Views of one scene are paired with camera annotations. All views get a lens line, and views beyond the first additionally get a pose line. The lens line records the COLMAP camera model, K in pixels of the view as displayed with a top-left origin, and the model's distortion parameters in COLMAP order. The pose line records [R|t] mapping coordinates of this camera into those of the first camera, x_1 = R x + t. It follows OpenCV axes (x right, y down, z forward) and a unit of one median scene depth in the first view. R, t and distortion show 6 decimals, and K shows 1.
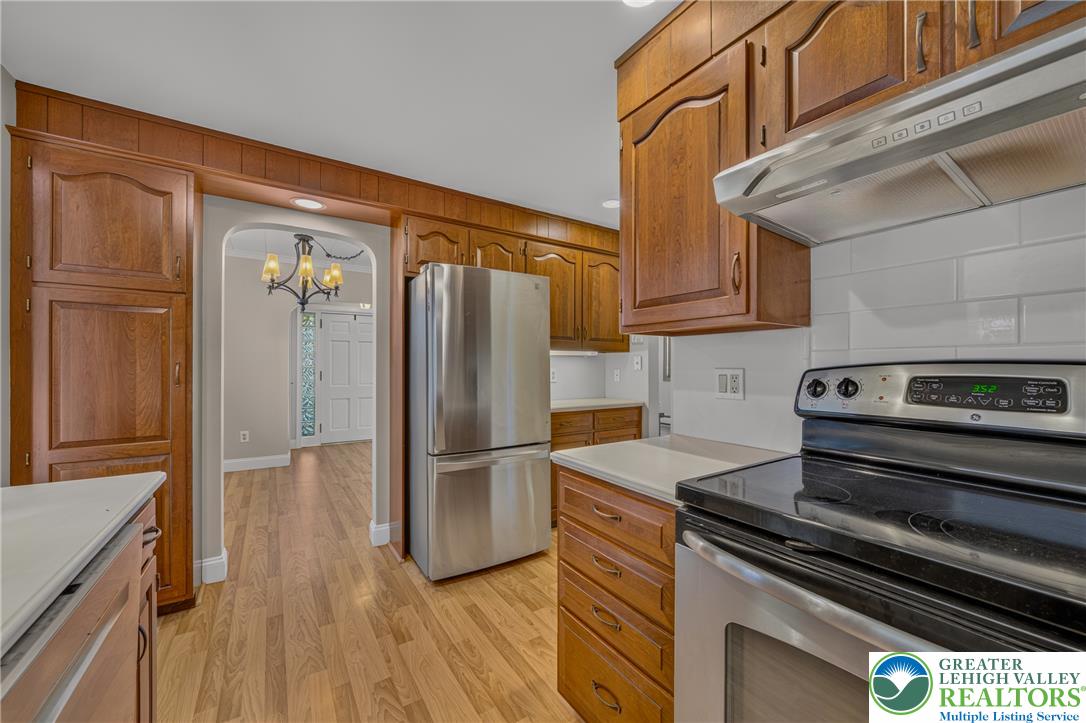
lens RADIAL K [[414.2, 0, 544.4], [0, 414.2, 365.7], [0, 0, 1]] dist [-0.002782, -0.000125]
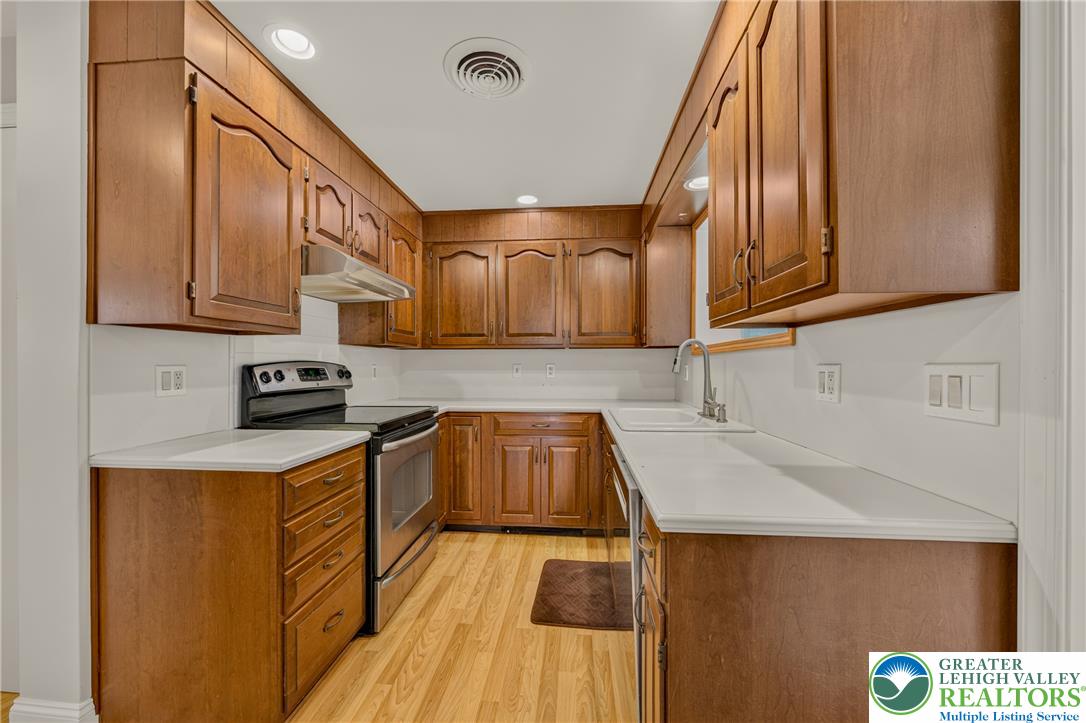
lens RADIAL K [[414.2, 0, 543.1], [0, 414.2, 360.9], [0, 0, 1]] dist [-0.002782, -0.000125]
pose [[-0.781739, 0.003072, 0.623598, -1.119480], [0.000799, 0.999992, -0.003924, 0.000328], [-0.623605, -0.002569, -0.781735, 1.547062]]
